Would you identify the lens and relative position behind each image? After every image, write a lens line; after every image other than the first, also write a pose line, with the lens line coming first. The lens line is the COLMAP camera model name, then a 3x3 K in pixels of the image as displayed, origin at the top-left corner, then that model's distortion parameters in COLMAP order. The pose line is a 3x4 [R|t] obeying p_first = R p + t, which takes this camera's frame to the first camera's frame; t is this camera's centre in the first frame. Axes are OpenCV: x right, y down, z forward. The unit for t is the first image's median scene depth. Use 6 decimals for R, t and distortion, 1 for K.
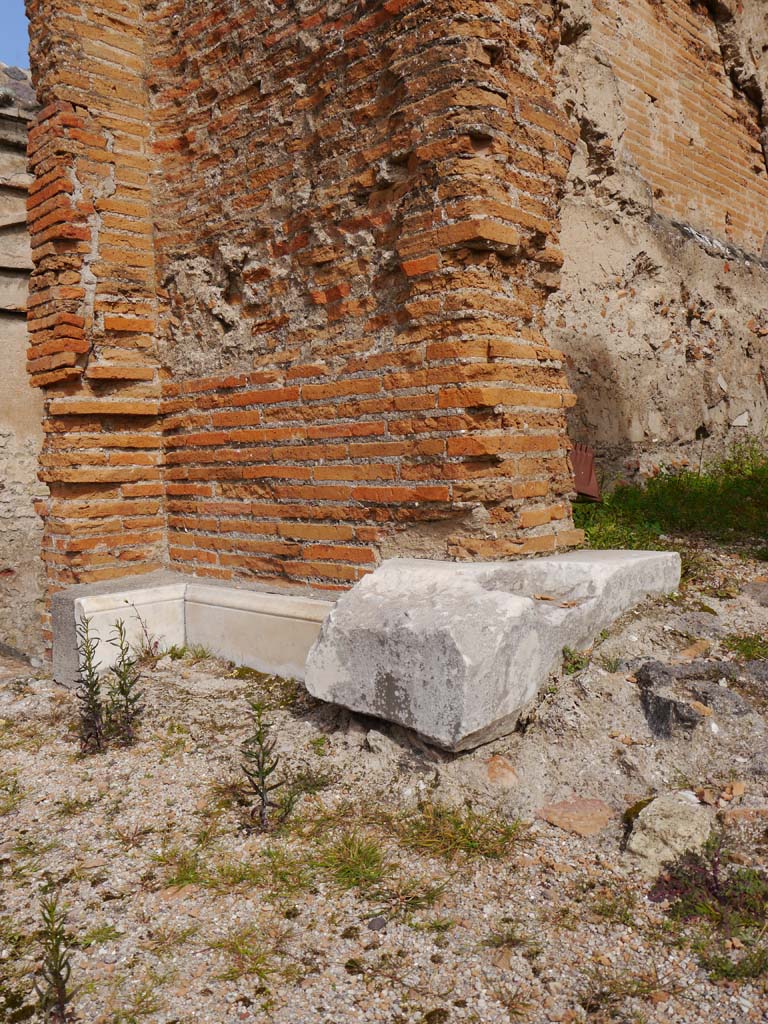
lens RADIAL K [[838.0, 0, 381.4], [0, 838.0, 505.9], [0, 0, 1]] dist [-0.035248, 0.025424]
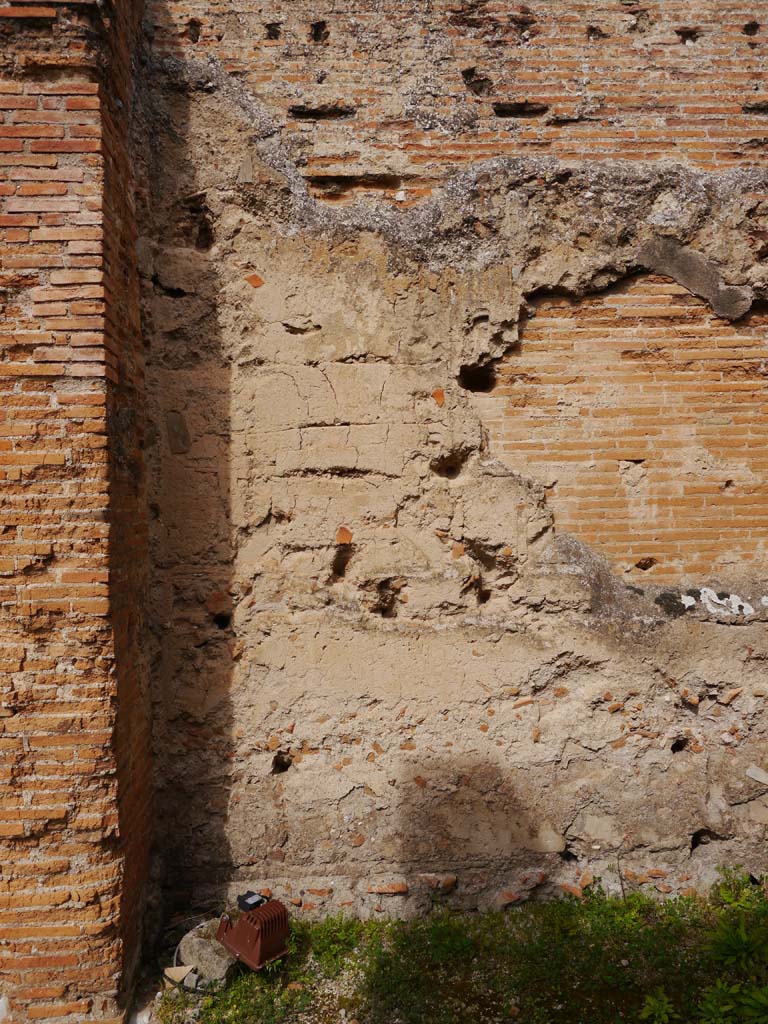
lens RADIAL K [[838.0, 0, 391.8], [0, 838.0, 506.4], [0, 0, 1]] dist [-0.035248, 0.025424]
pose [[0.730404, 0.016467, -0.682817, 1.545359], [-0.044132, 0.998758, -0.023121, -0.833916], [0.681588, 0.047022, 0.730224, 0.309097]]
